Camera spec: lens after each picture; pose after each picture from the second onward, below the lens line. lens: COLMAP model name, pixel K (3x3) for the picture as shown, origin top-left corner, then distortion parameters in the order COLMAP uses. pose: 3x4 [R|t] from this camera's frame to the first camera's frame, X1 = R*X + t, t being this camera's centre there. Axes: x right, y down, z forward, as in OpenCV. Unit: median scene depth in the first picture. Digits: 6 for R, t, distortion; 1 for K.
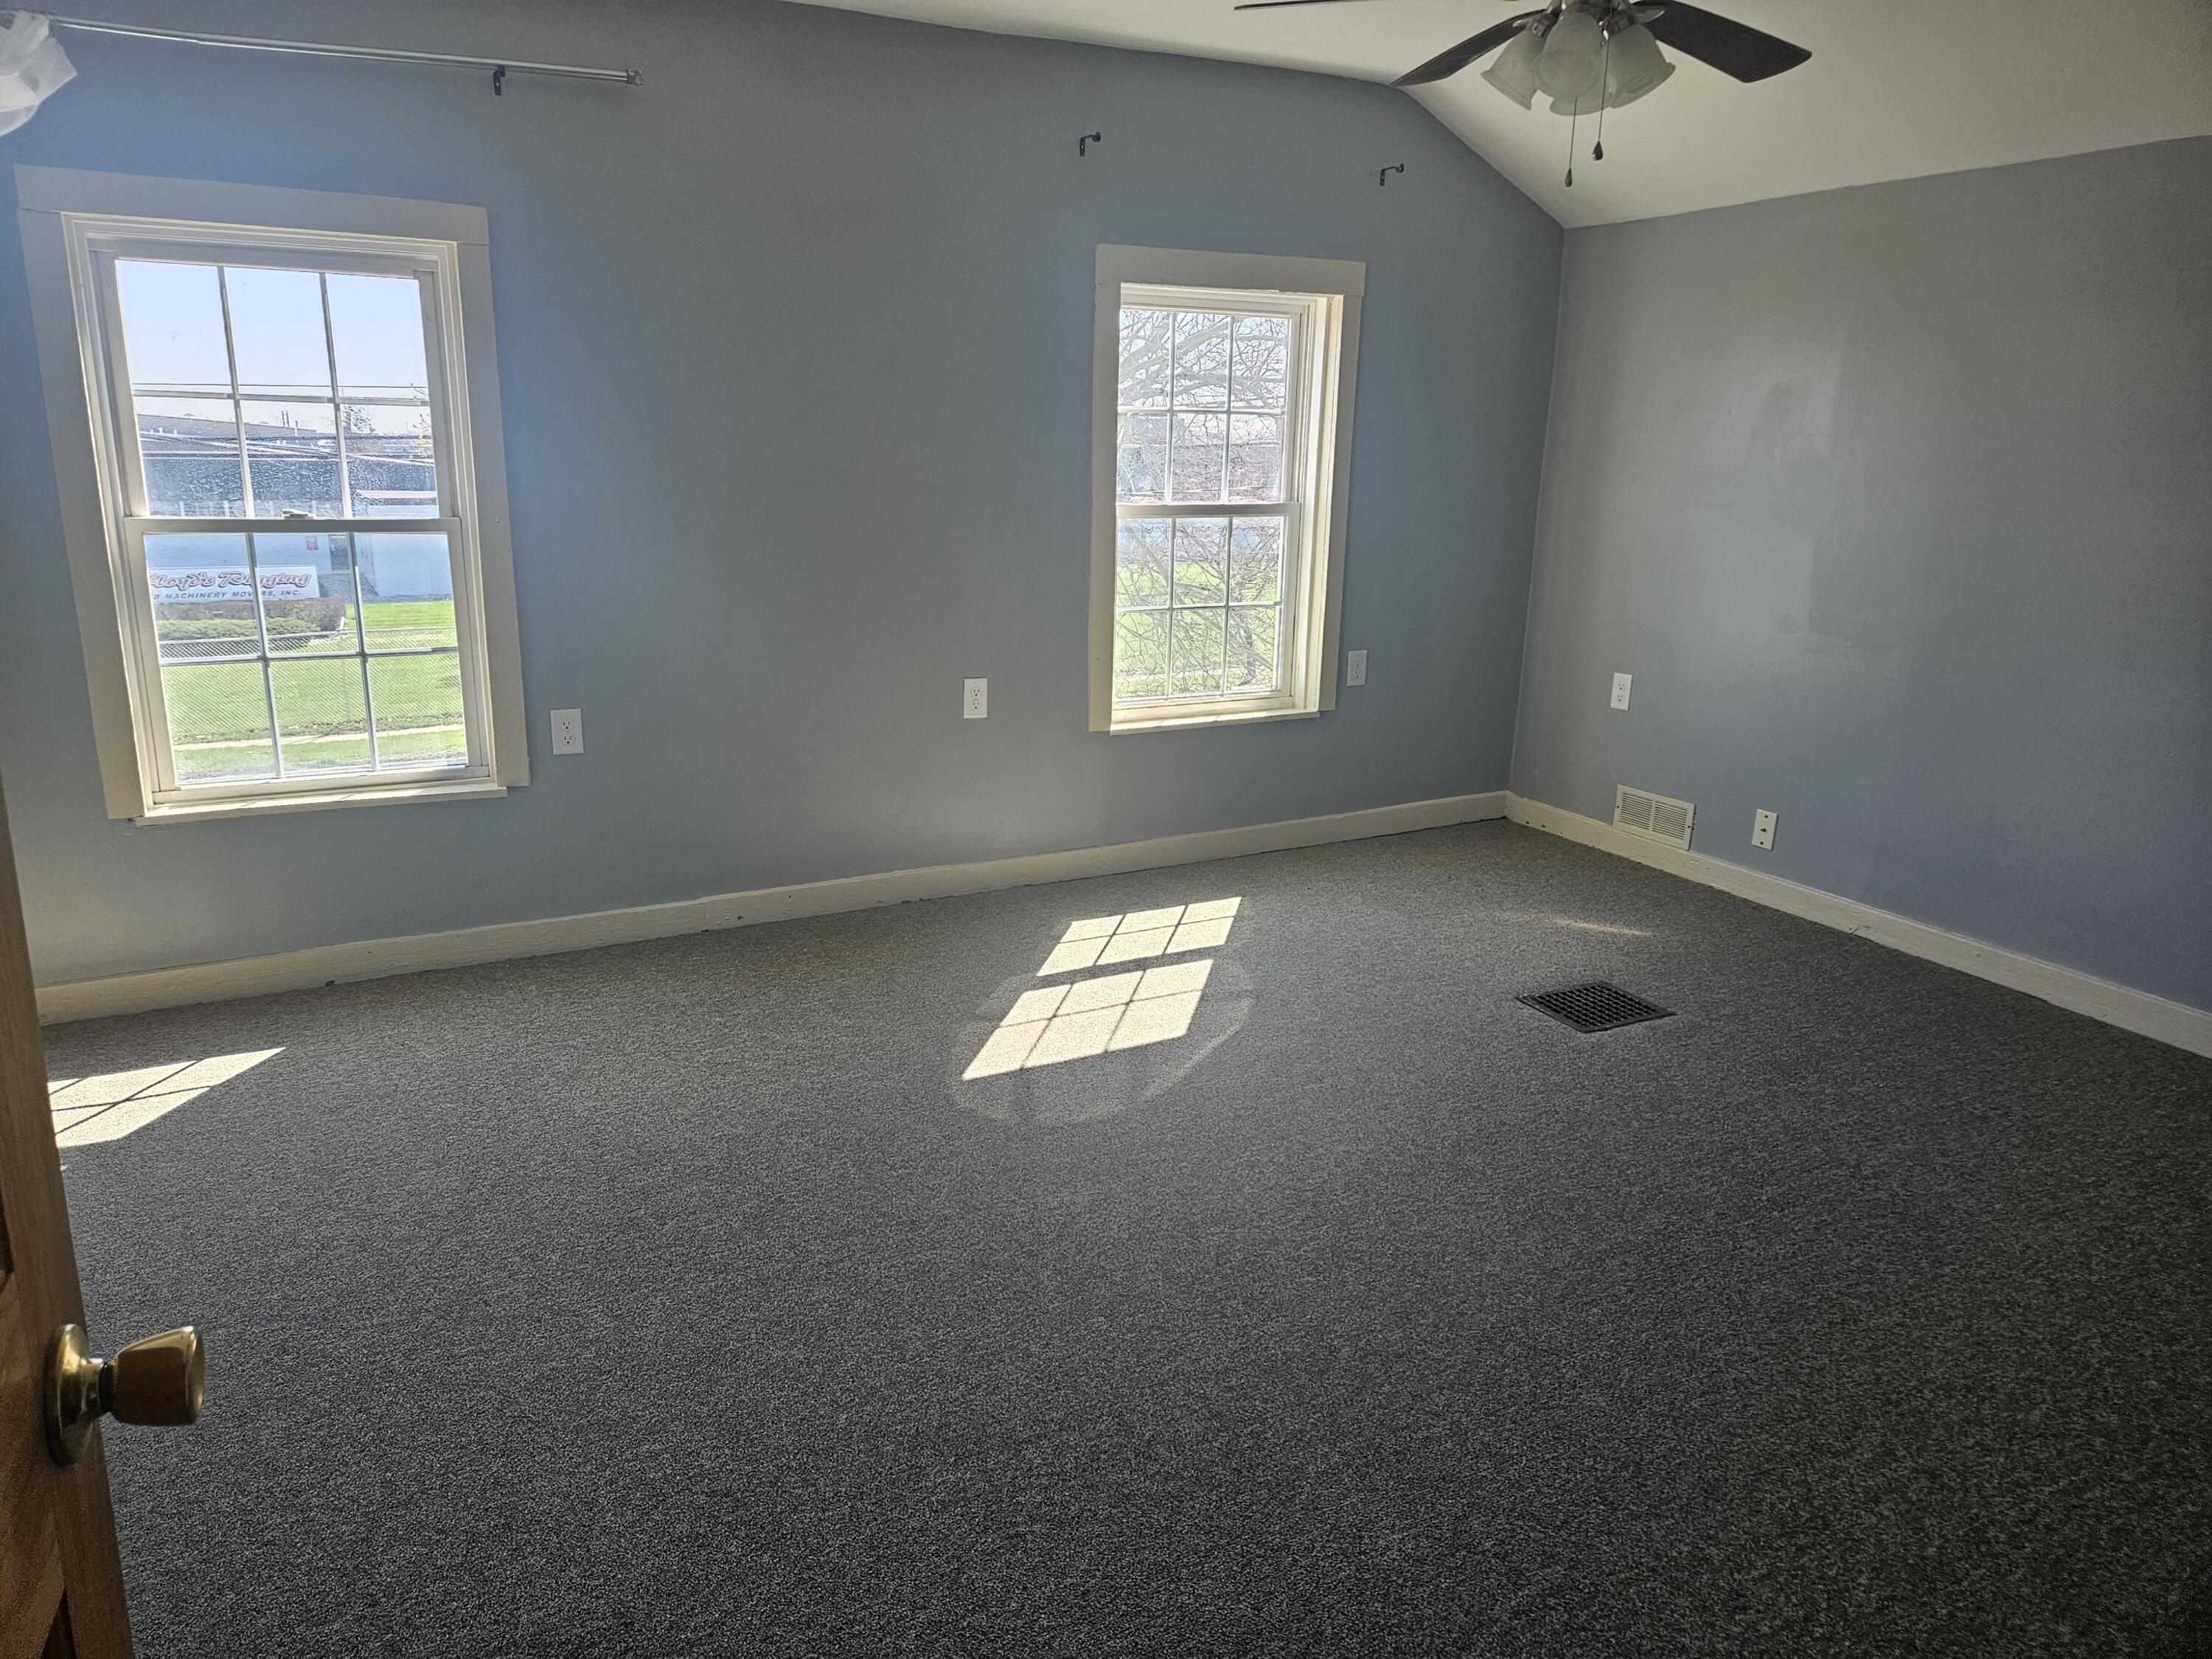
lens RADIAL K [[1483.0, 0, 1082.6], [0, 1483.0, 818.1], [0, 0, 1]] dist [0.064937, -0.047300]
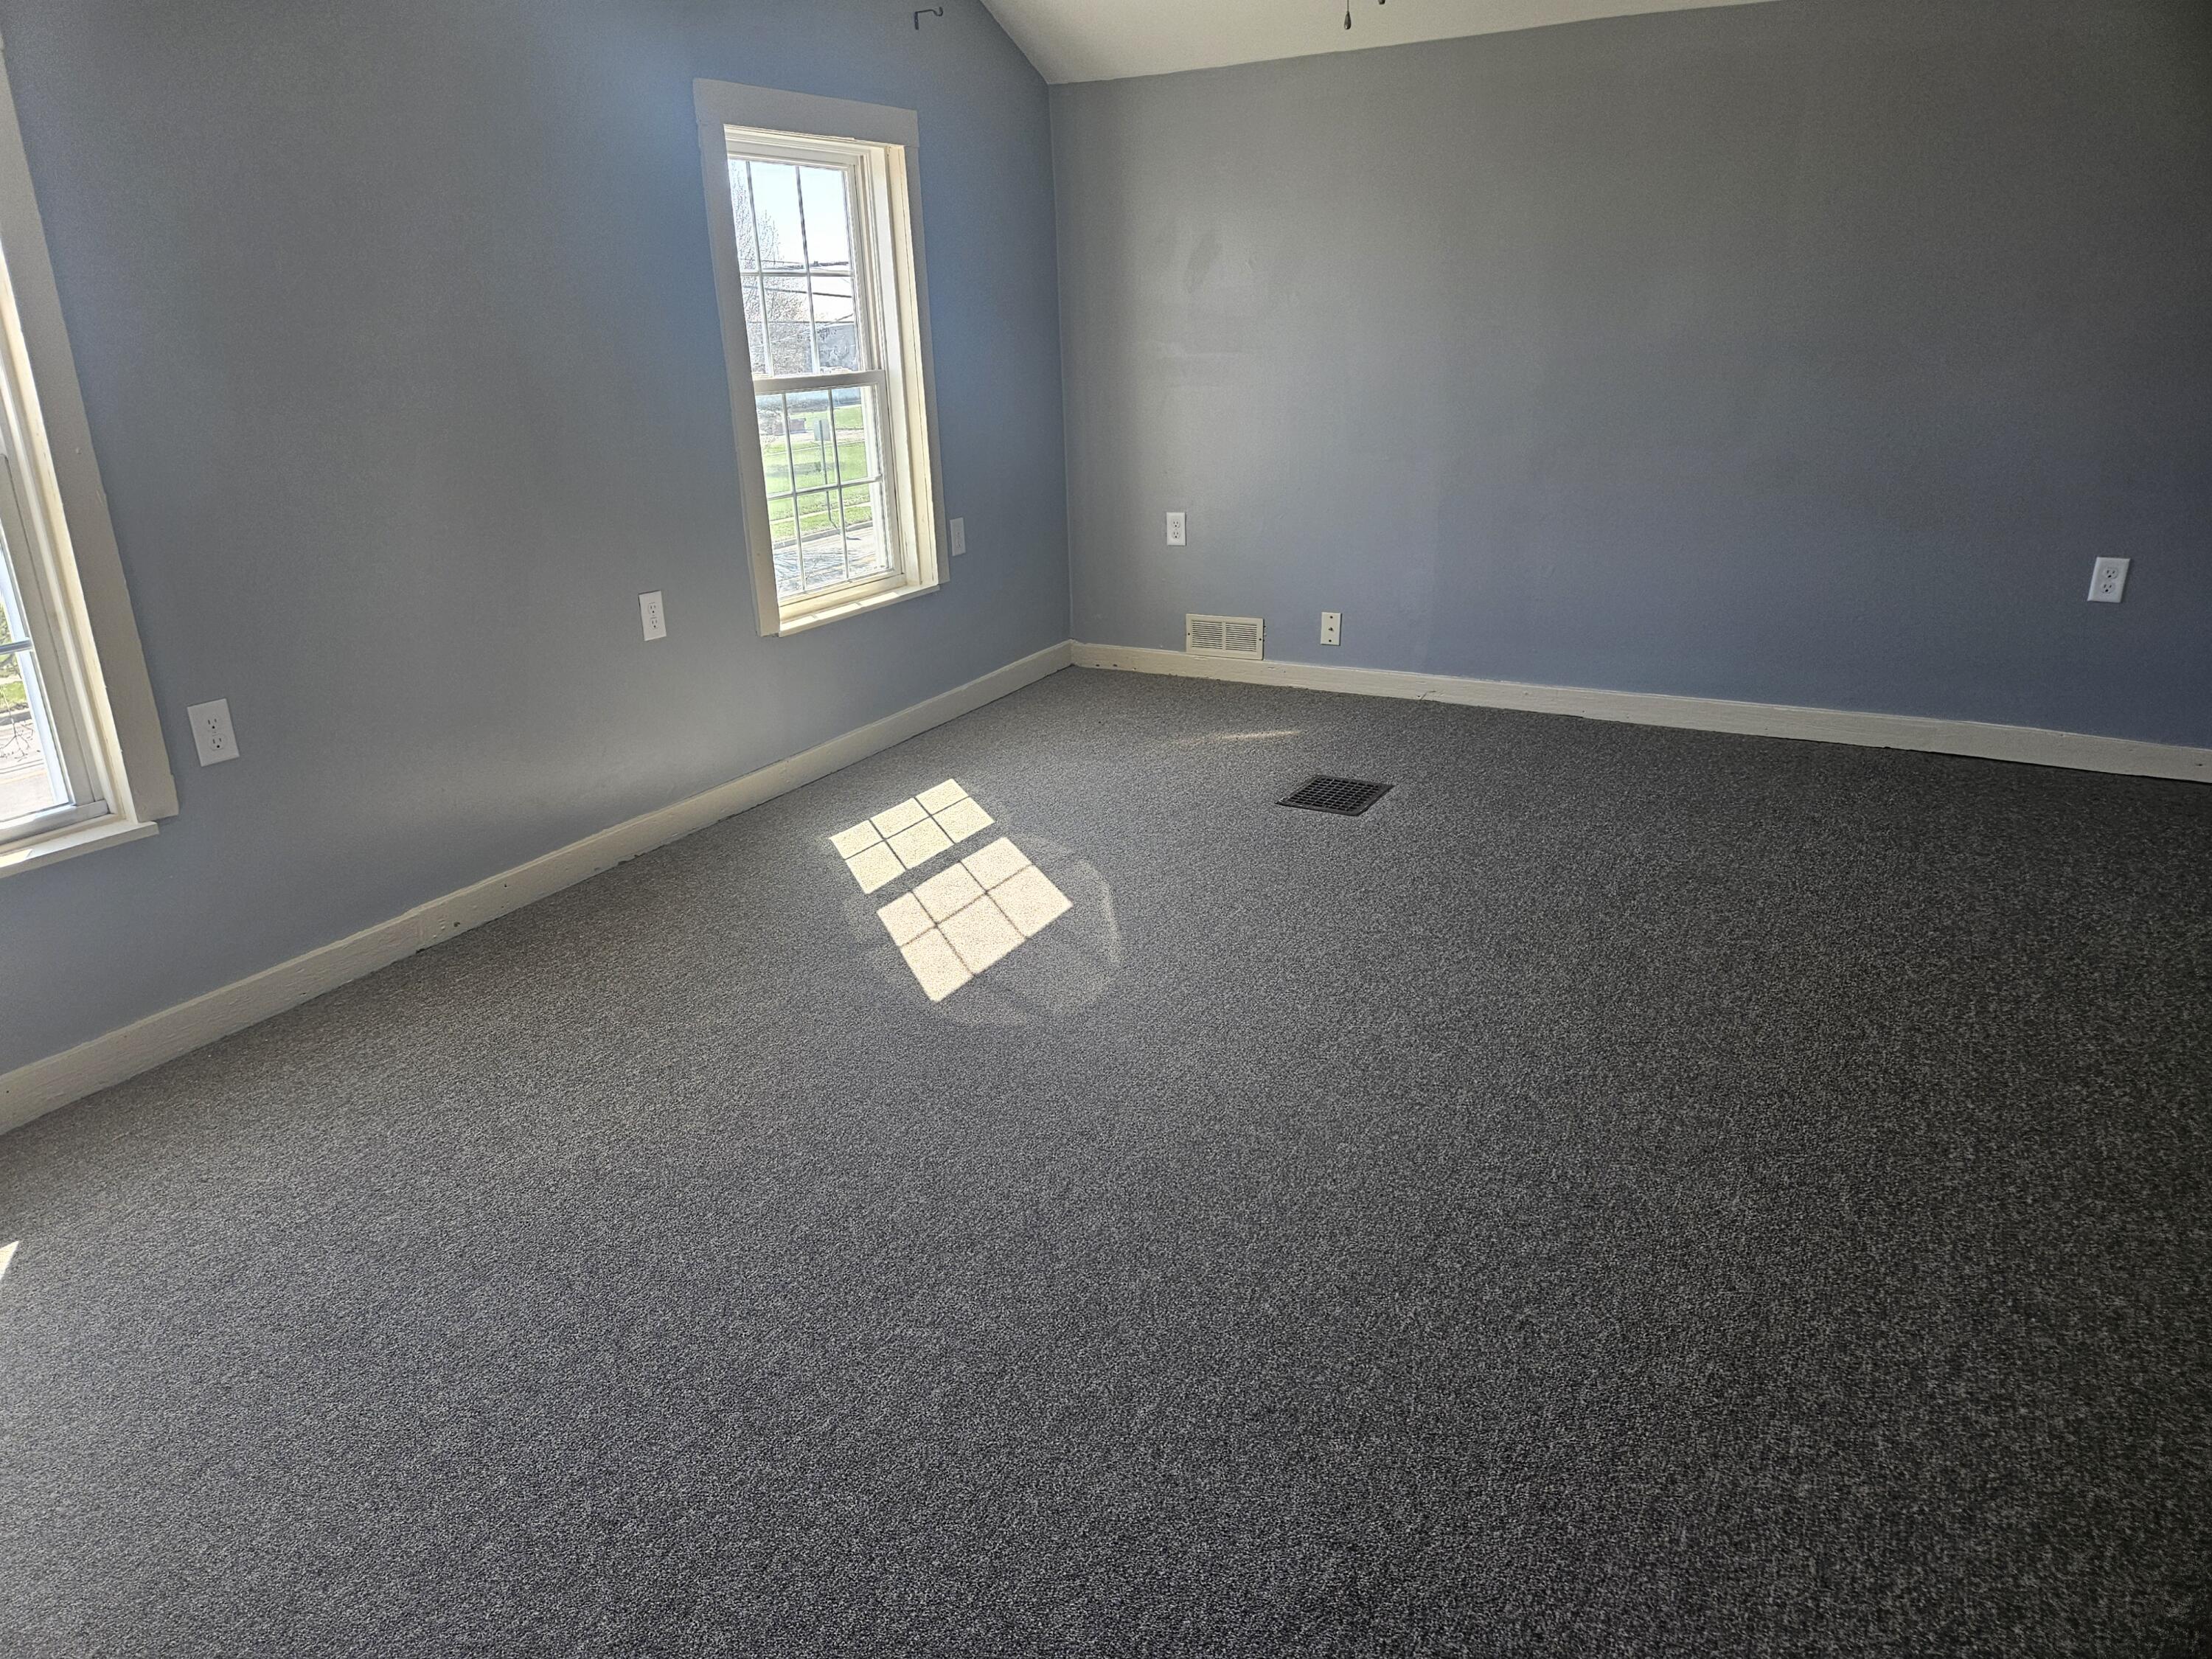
lens RADIAL K [[1483.0, 0, 1091.9], [0, 1483.0, 823.8], [0, 0, 1]] dist [0.064937, -0.047300]
pose [[0.832409, -0.222719, 0.507437, -0.332176], [0.185887, 0.974850, 0.122940, -0.021824], [-0.522055, -0.008010, 0.852874, 0.116893]]
